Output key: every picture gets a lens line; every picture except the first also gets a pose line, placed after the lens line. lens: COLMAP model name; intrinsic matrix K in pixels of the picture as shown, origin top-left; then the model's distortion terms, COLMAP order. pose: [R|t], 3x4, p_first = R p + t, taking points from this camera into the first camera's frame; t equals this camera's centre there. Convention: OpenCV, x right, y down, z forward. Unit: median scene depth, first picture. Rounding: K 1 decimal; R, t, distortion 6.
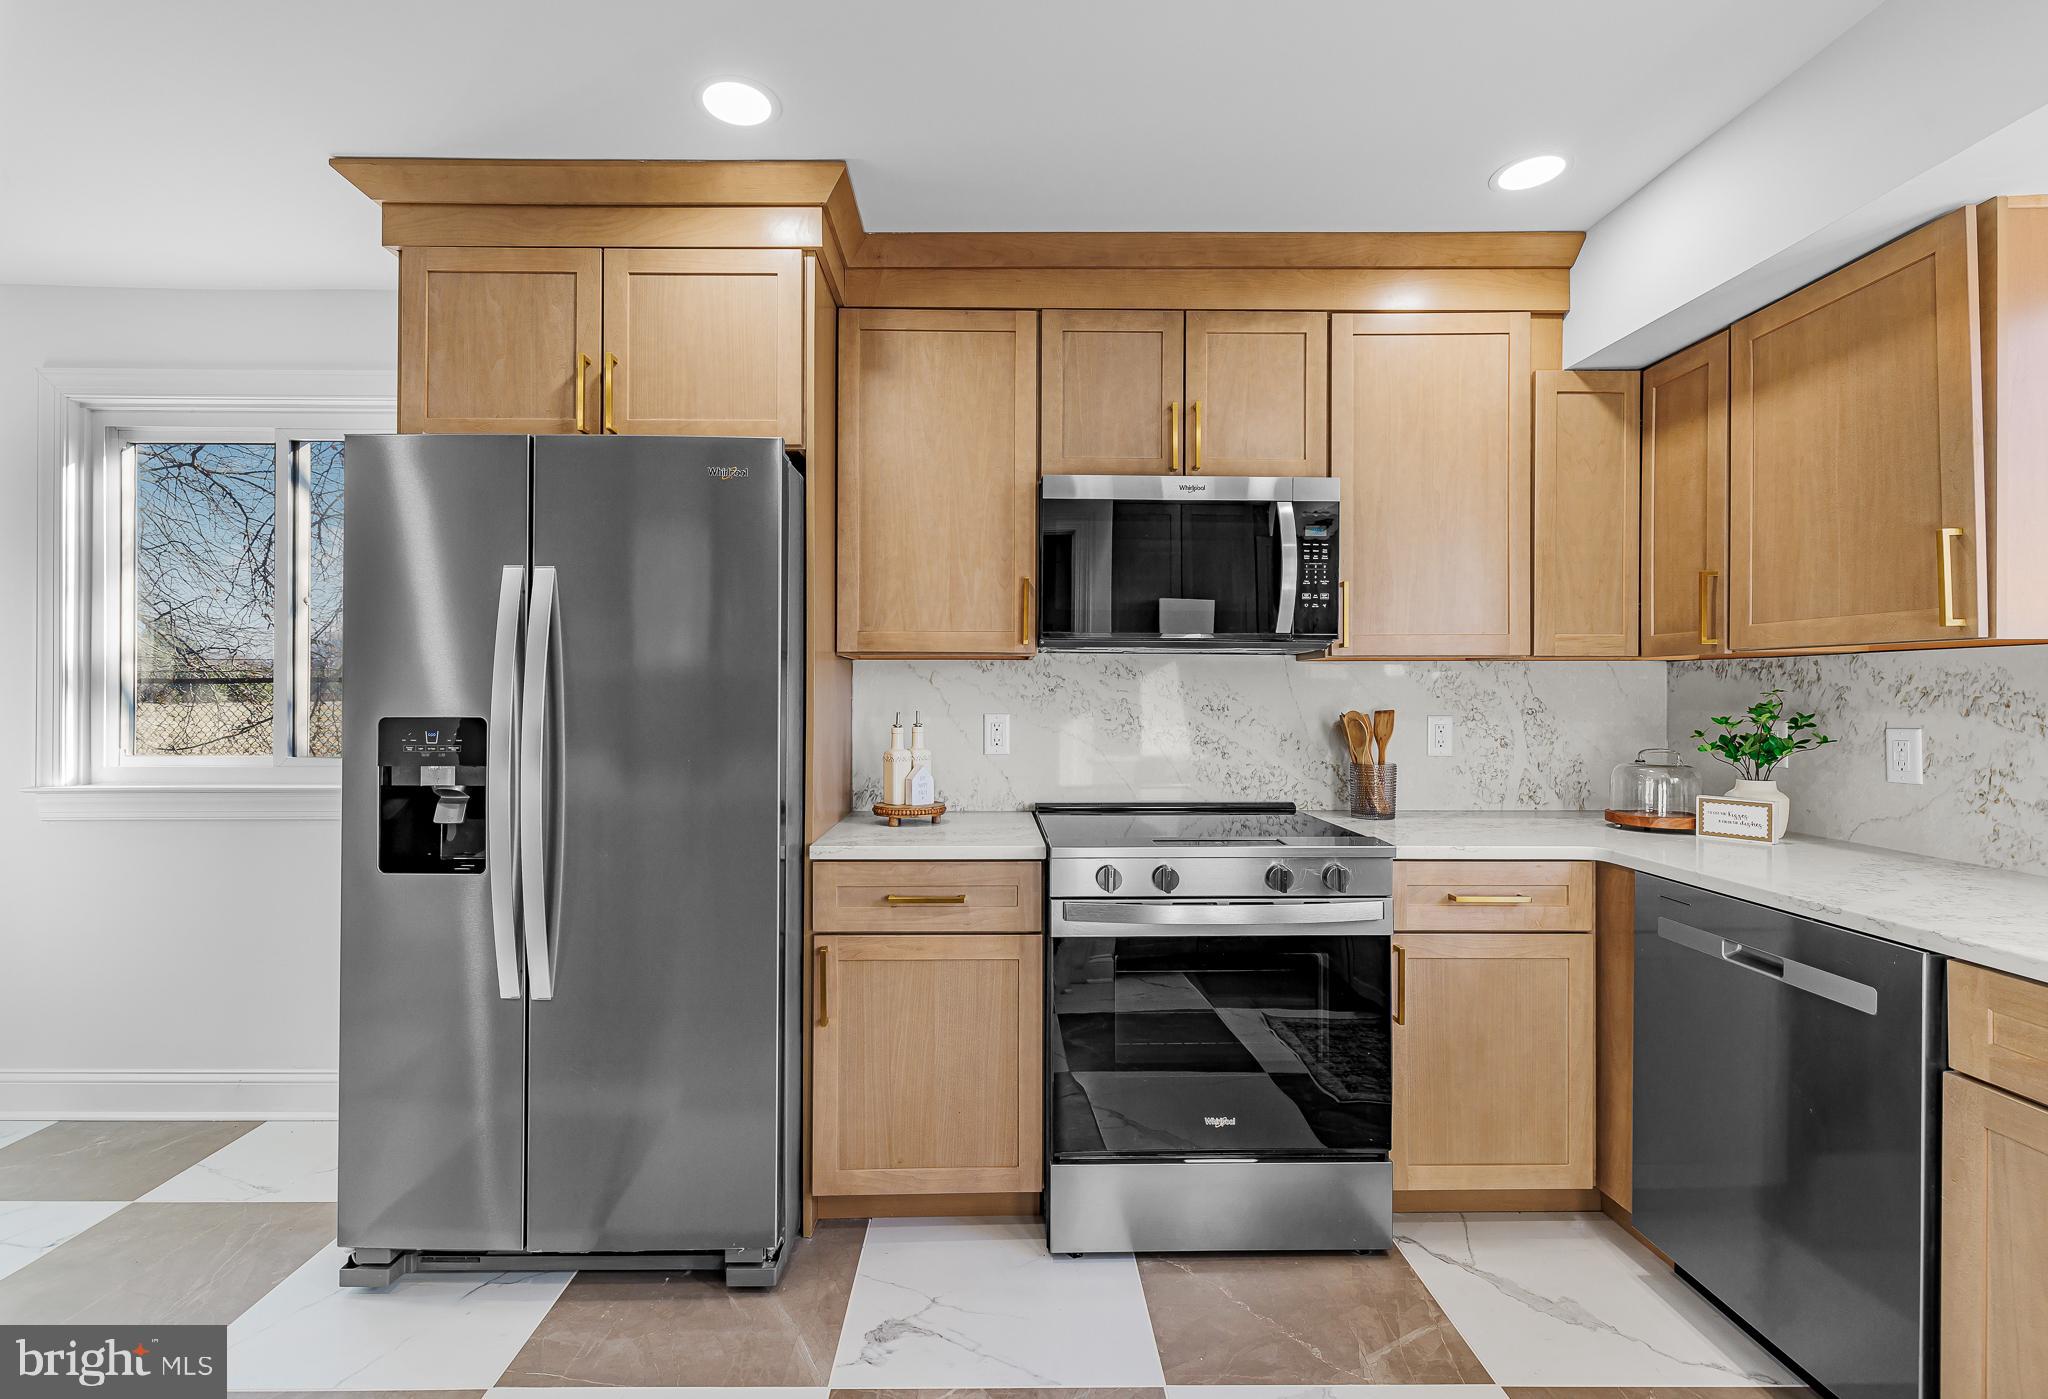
lens RADIAL K [[911.3, 0, 1024.0], [0, 911.3, 699.5], [0, 0, 1]] dist [0.001039, 0.000222]
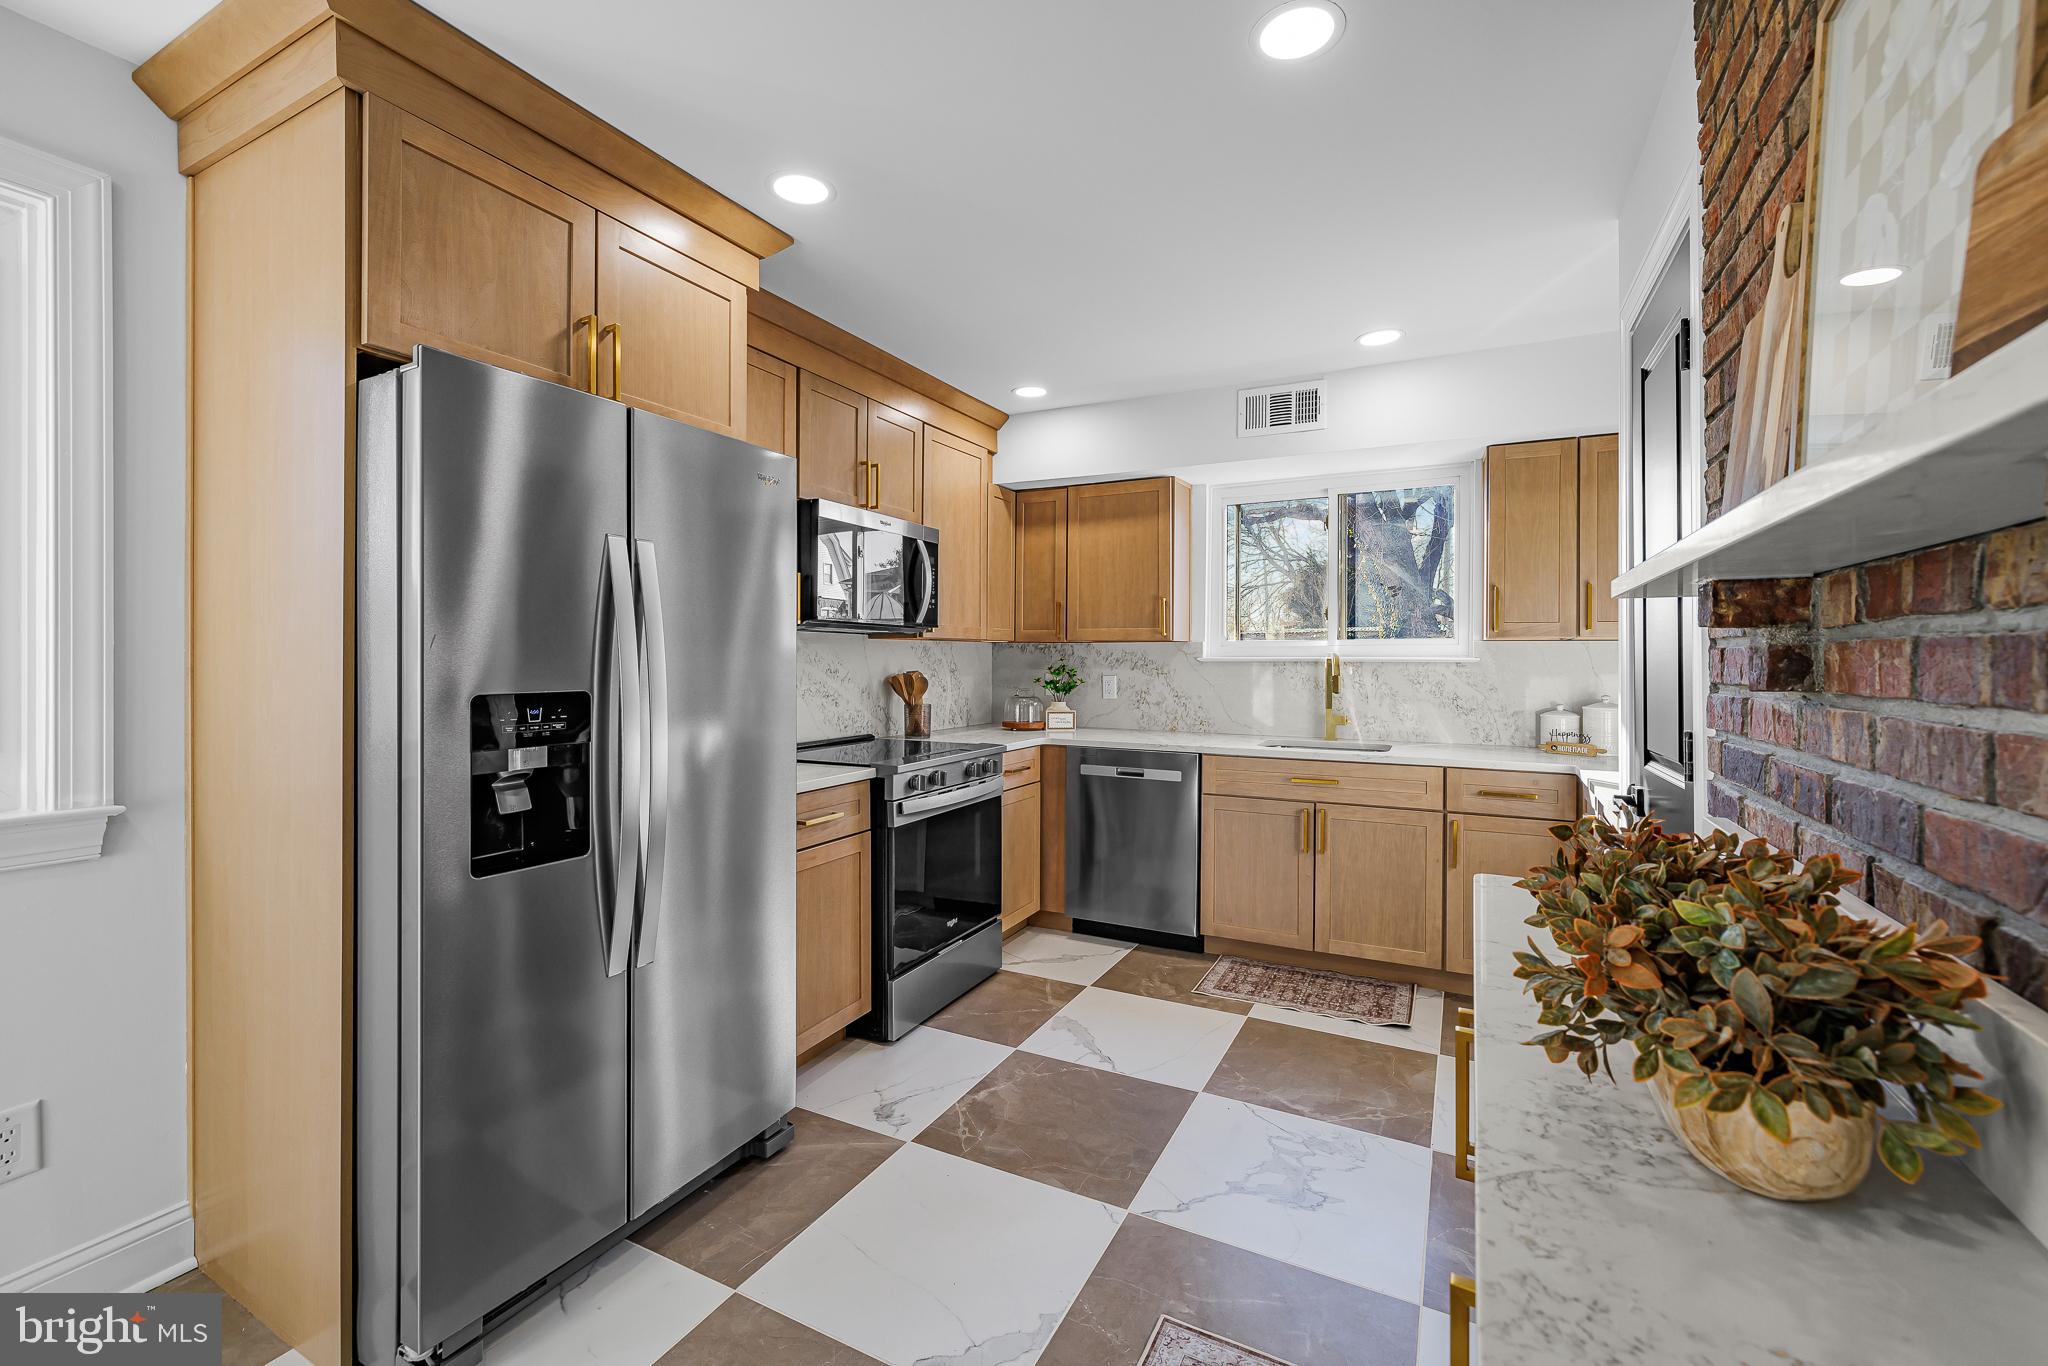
lens RADIAL K [[863.6, 0, 1020.3], [0, 863.6, 667.8], [0, 0, 1]] dist [0.000155, 0.000178]
pose [[0.467074, -0.010963, 0.884150, -1.080004], [0.003705, 0.999939, 0.010442, -0.011024], [-0.884211, -0.001601, 0.467086, 0.162432]]
